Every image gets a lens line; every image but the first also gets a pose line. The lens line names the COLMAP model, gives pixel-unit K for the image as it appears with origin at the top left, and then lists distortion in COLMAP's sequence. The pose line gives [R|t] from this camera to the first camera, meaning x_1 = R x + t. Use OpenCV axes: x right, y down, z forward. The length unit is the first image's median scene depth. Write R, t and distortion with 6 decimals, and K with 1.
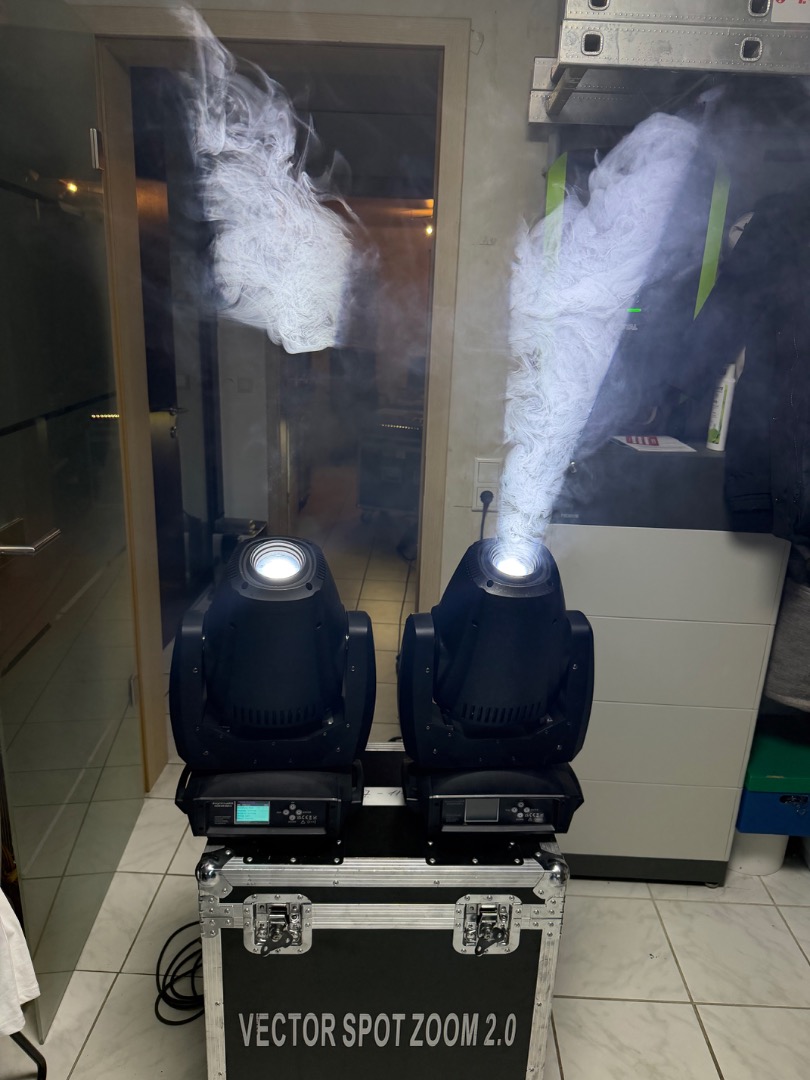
lens RADIAL K [[855.7, 0, 411.5], [0, 855.7, 510.7], [0, 0, 1]] dist [-0.003177, -0.009196]
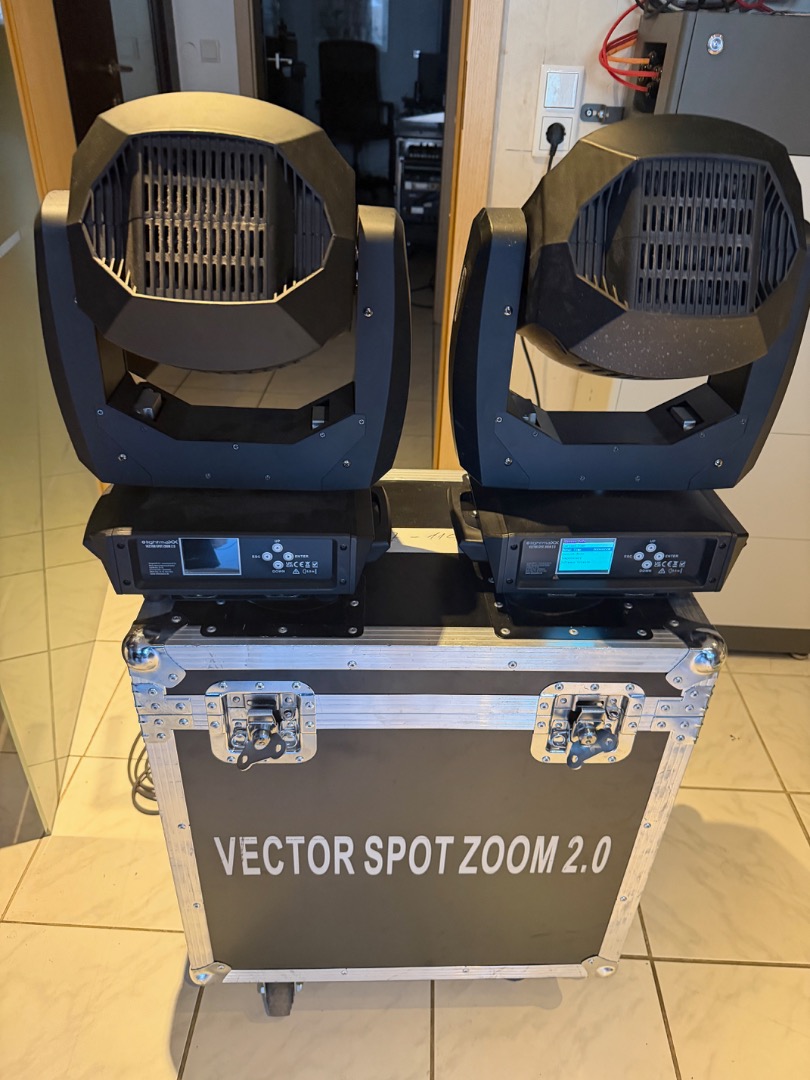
lens RADIAL K [[855.7, 0, 397.3], [0, 855.7, 540.8], [0, 0, 1]] dist [-0.003177, -0.009196]
pose [[0.999866, 0.001723, -0.016293, -0.042649], [0.003026, 0.957918, 0.287027, 0.159181], [0.016102, -0.287038, 0.957784, 0.402575]]
